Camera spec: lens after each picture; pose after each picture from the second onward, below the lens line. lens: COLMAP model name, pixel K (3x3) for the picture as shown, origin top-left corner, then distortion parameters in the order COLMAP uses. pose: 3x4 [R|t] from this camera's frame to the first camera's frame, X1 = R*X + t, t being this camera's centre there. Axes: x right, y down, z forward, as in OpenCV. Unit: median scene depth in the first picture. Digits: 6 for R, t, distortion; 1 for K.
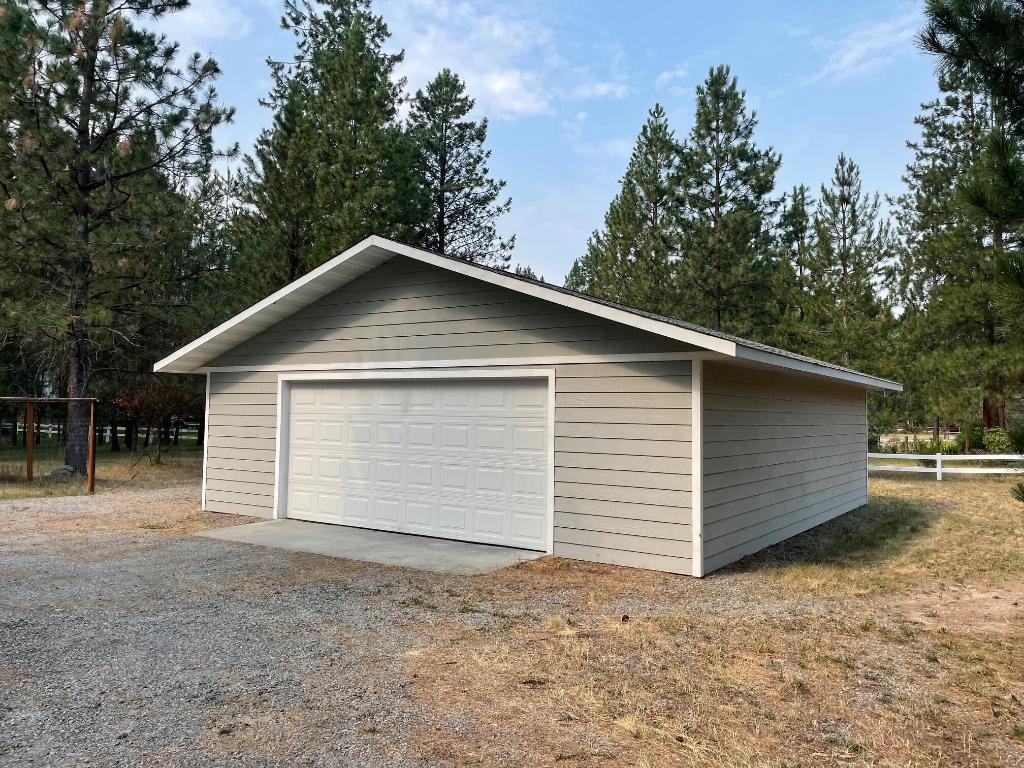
lens RADIAL K [[764.8, 0, 512.4], [0, 764.8, 373.6], [0, 0, 1]] dist [0.088871, -0.112418]
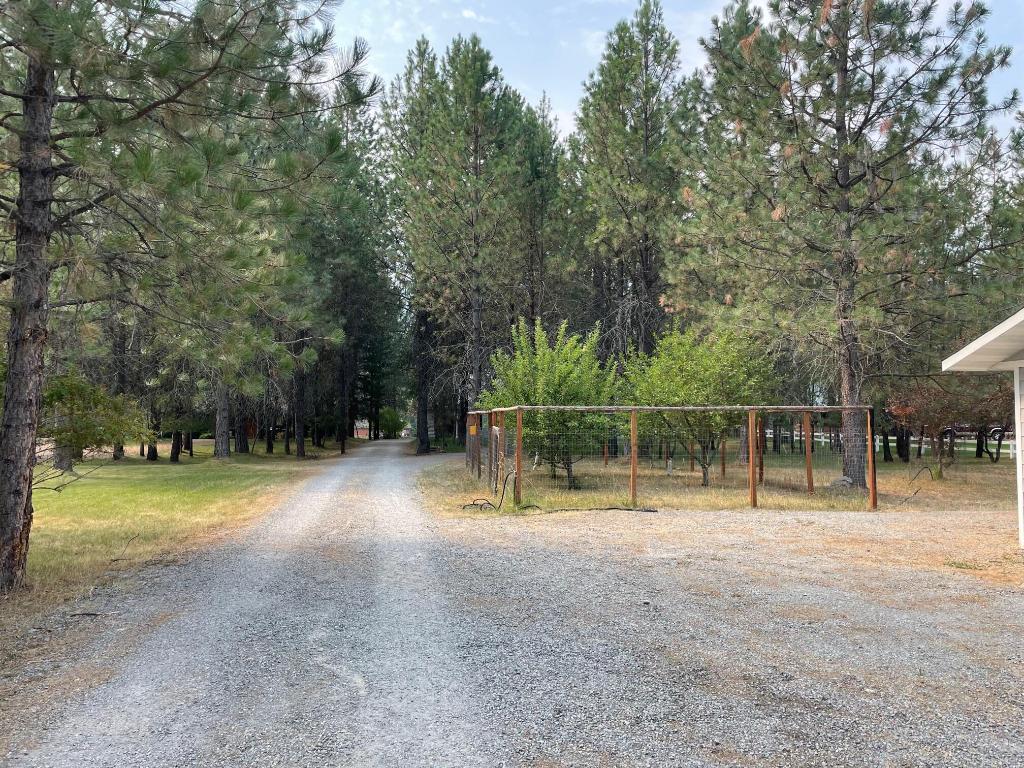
lens RADIAL K [[764.8, 0, 512.4], [0, 764.8, 373.6], [0, 0, 1]] dist [0.088871, -0.112418]
pose [[0.610793, -0.057474, -0.789701, -0.057526], [0.048498, 0.998205, -0.035138, 0.004592], [0.790303, -0.016836, 0.612484, 0.086660]]
